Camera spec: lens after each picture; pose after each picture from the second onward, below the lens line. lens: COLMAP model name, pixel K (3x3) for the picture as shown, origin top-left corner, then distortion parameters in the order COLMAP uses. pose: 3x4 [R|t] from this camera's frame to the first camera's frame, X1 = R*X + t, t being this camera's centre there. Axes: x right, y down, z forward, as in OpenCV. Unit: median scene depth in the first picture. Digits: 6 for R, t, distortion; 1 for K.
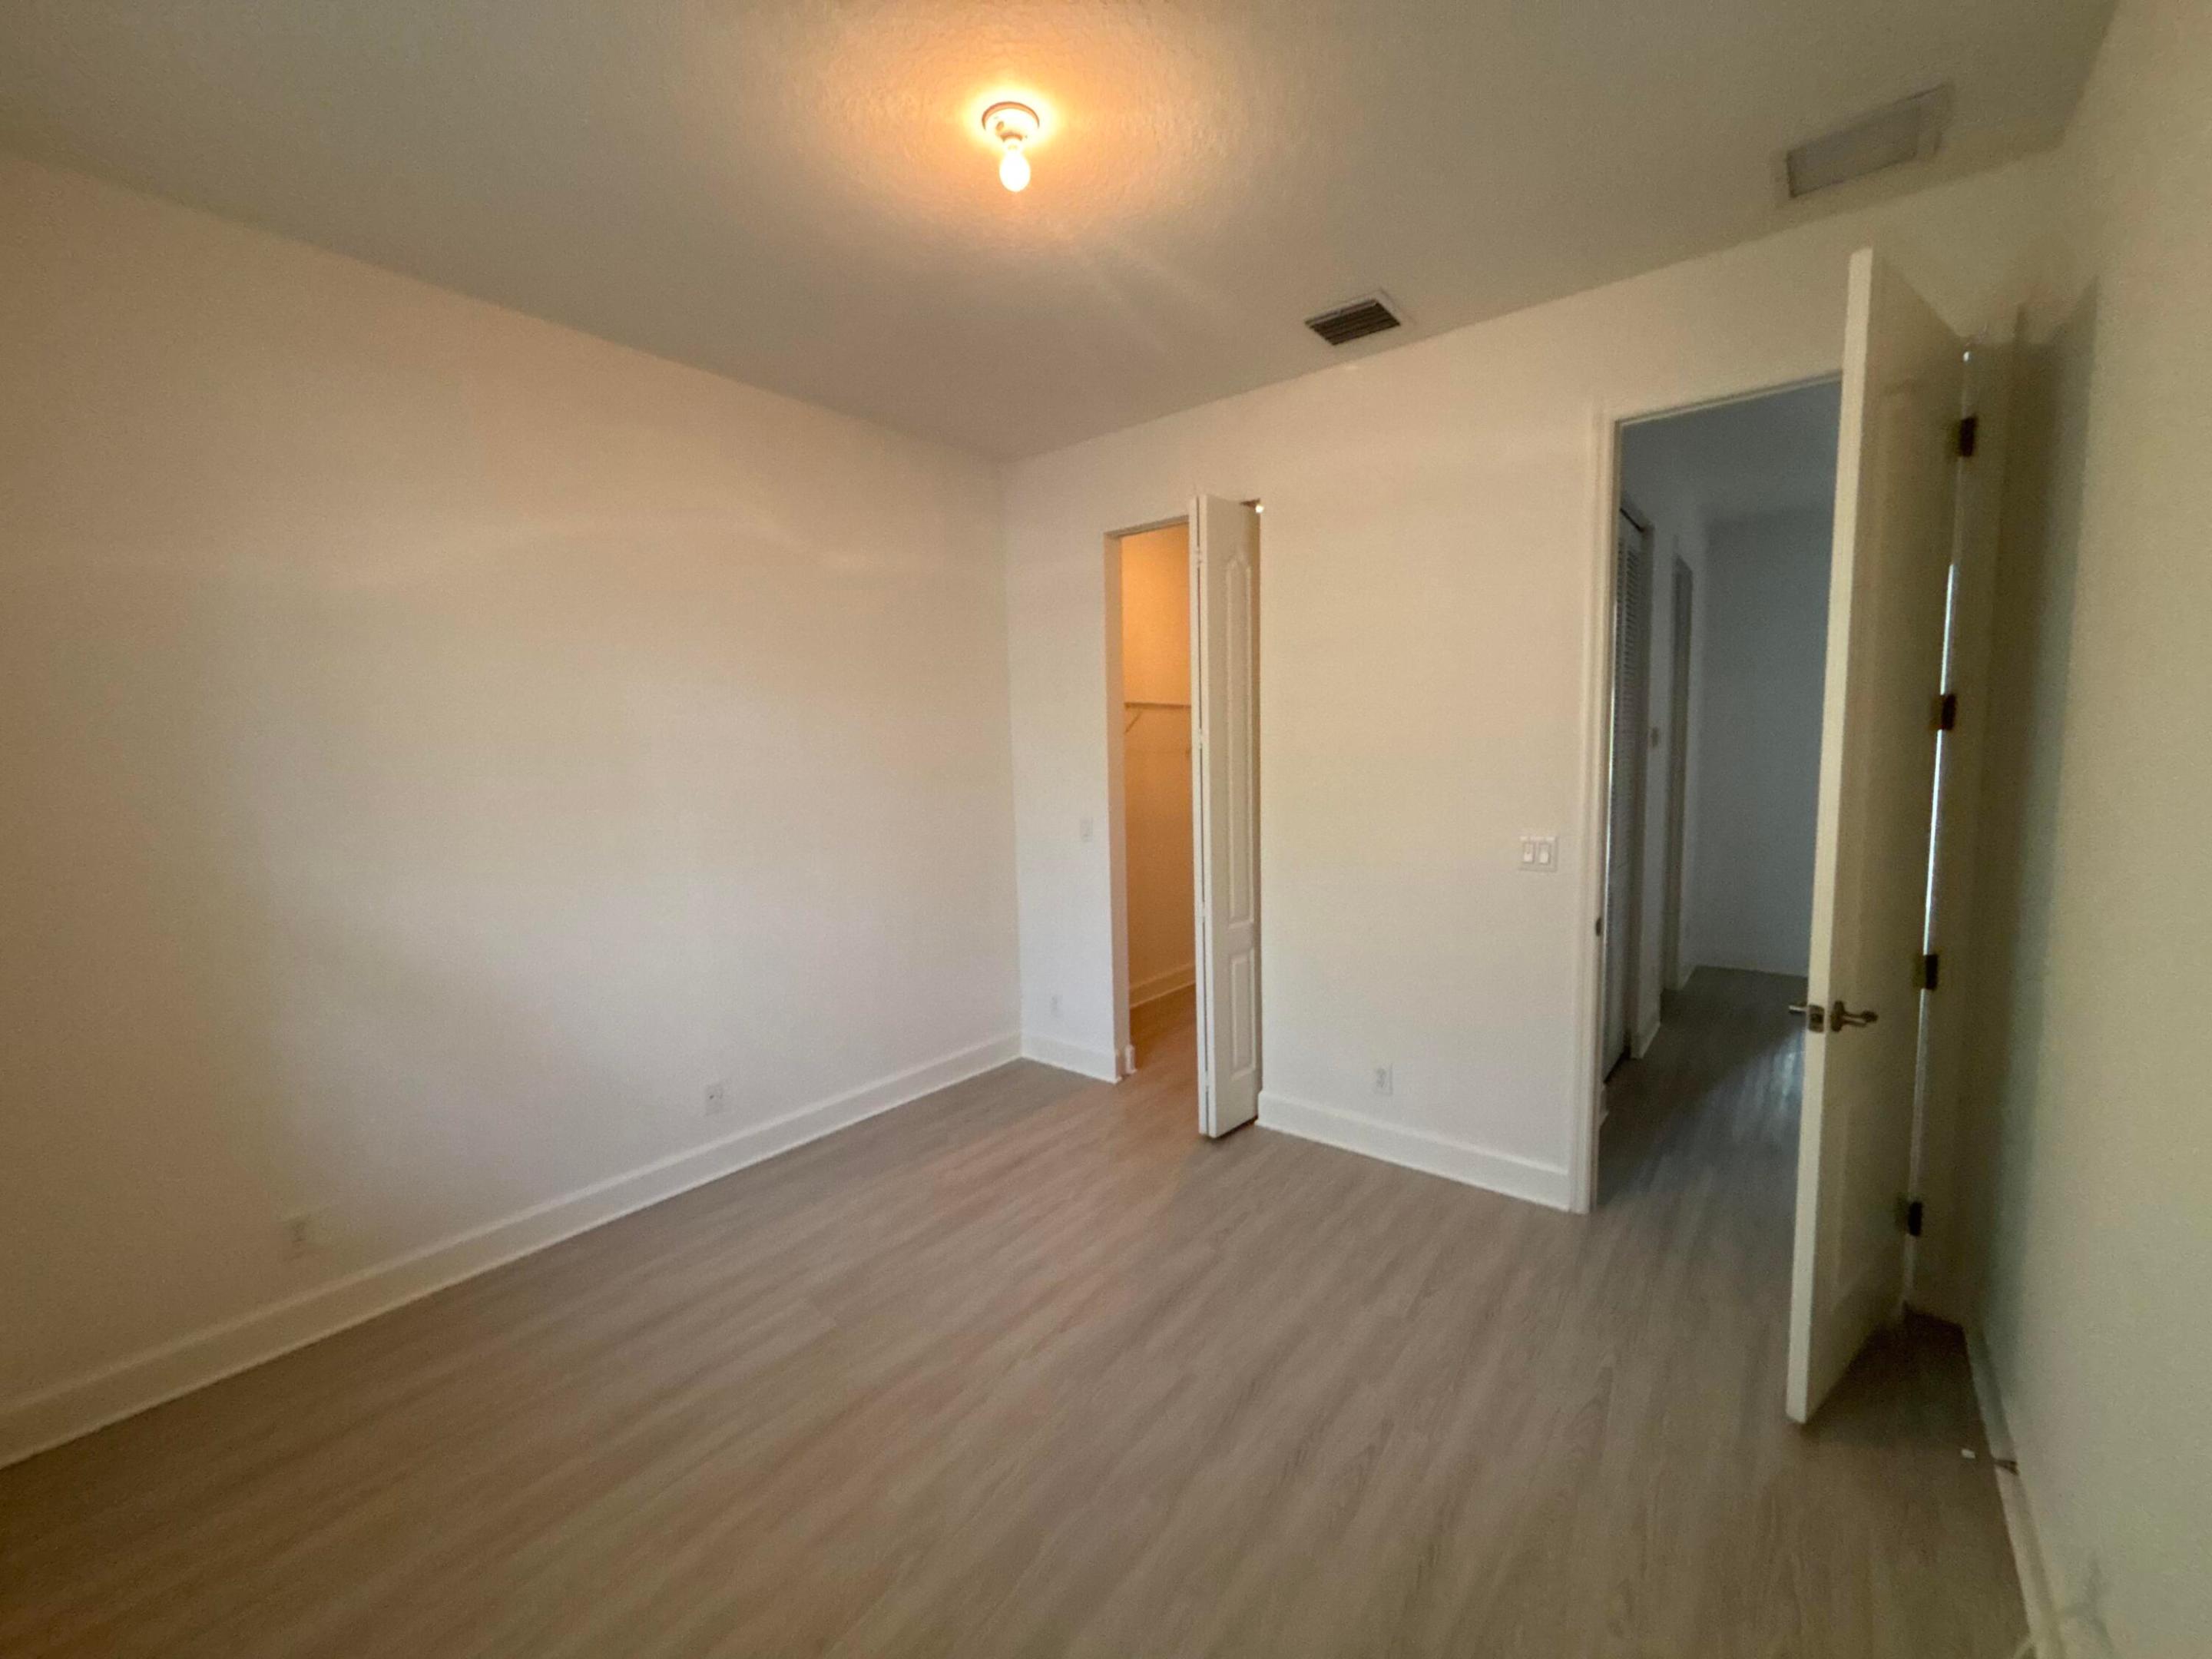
lens RADIAL K [[891.9, 0, 1103.3], [0, 891.9, 830.5], [0, 0, 1]] dist [0.000594, 0.000092]
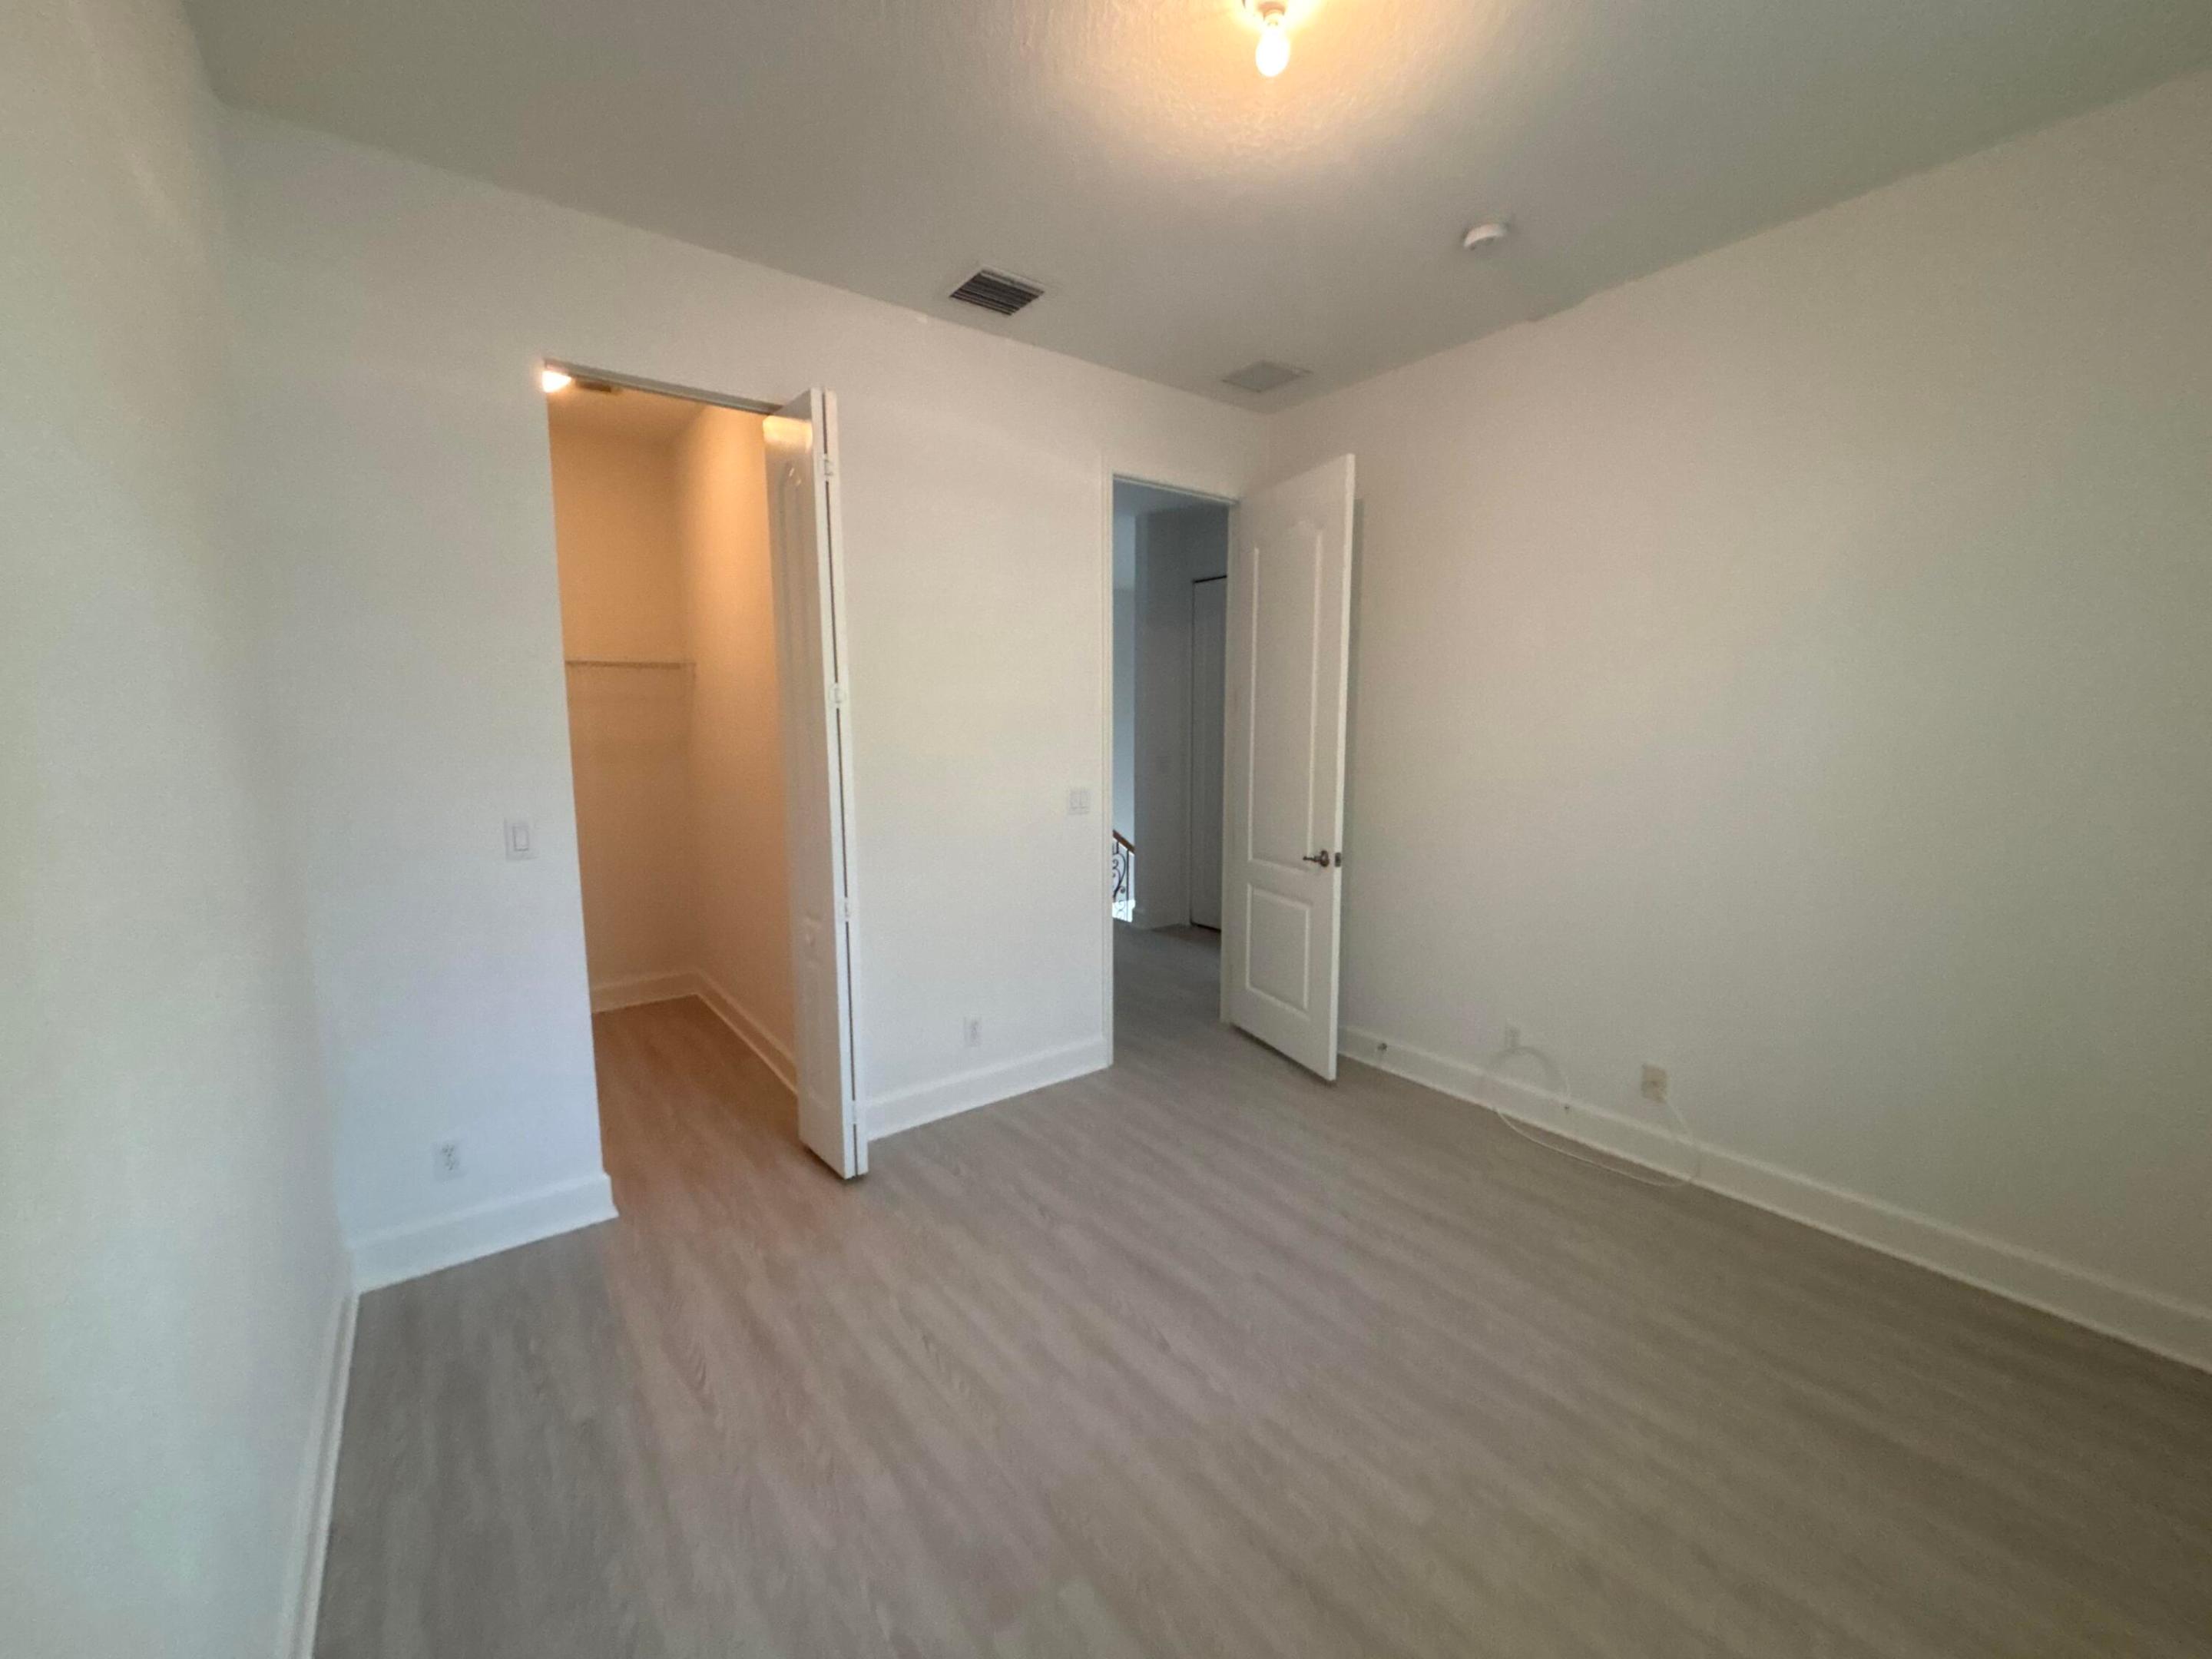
lens RADIAL K [[891.9, 0, 1111.9], [0, 891.9, 812.8], [0, 0, 1]] dist [0.000594, 0.000092]
pose [[0.239228, -0.086283, 0.967122, -0.781263], [0.091303, 0.993629, 0.066063, -0.034009], [-0.966661, 0.072497, 0.245582, 0.705906]]
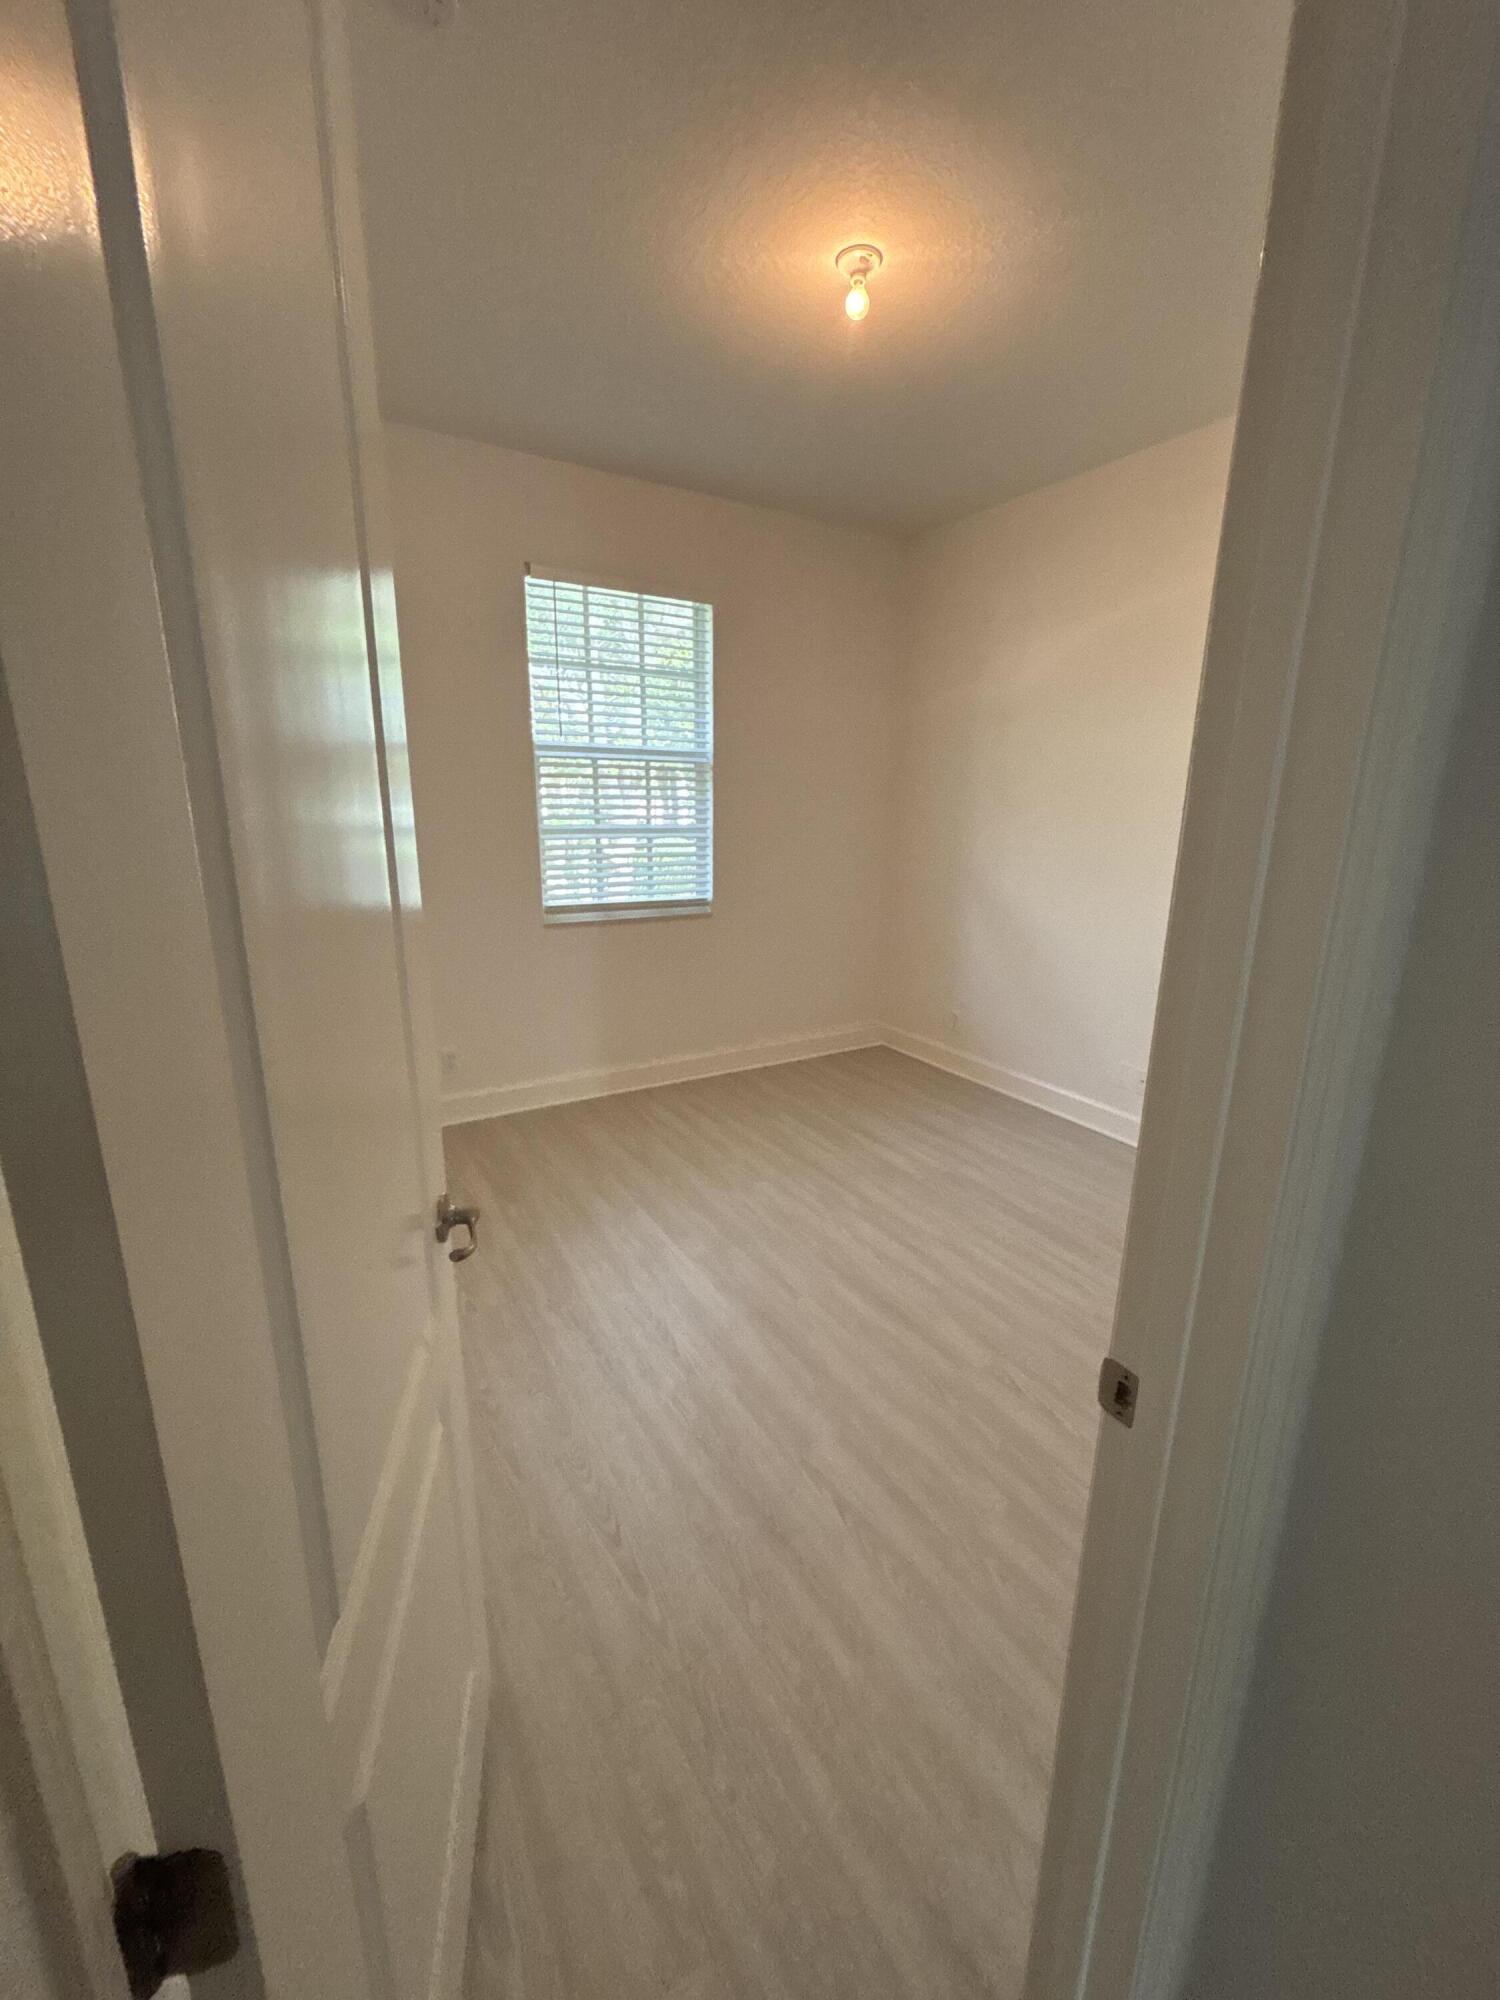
lens RADIAL K [[806.4, 0, 748.8], [0, 806.4, 999.2], [0, 0, 1]] dist [0.000594, 0.000092]
pose [[-0.350877, 0.241805, -0.904663, 0.868610], [-0.090664, 0.952775, 0.289829, -0.094124], [0.932022, 0.183715, -0.312384, 1.001334]]
